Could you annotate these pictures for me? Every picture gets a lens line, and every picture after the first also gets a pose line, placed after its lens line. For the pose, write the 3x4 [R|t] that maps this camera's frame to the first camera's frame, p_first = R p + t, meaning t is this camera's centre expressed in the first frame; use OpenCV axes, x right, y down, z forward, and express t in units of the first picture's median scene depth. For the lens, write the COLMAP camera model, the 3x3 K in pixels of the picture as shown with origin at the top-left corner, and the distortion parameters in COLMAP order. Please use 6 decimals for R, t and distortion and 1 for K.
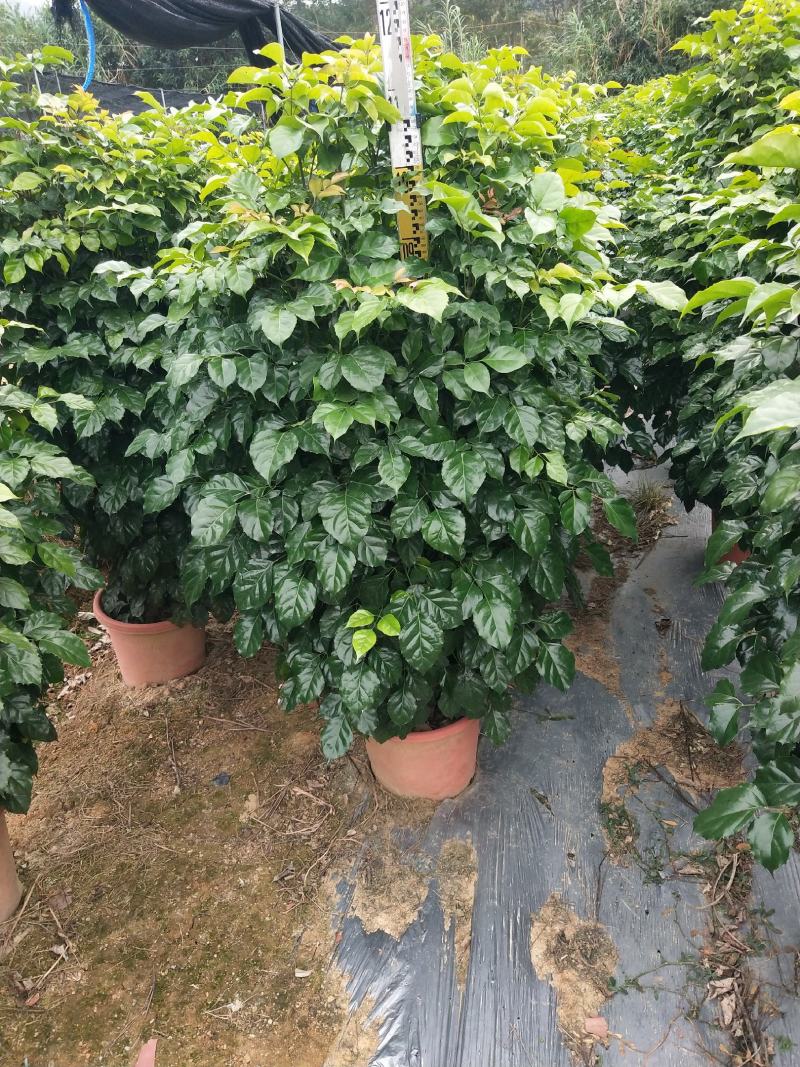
lens RADIAL K [[838.0, 0, 401.7], [0, 838.0, 532.9], [0, 0, 1]] dist [0.009275, 0.054756]
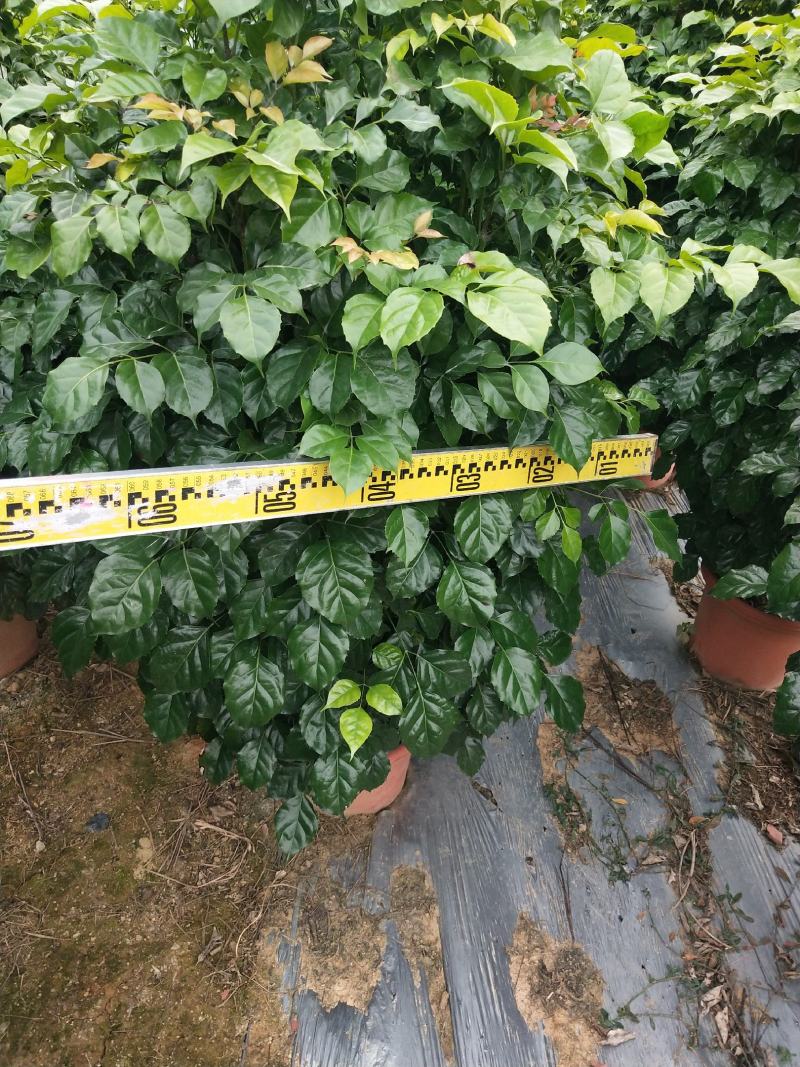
lens RADIAL K [[838.0, 0, 401.7], [0, 838.0, 532.9], [0, 0, 1]] dist [0.009275, 0.054756]
pose [[0.964854, -0.072080, 0.252706, -0.143574], [0.021578, 0.980130, 0.197177, -0.152107], [-0.261898, -0.184794, 0.947238, 0.262322]]
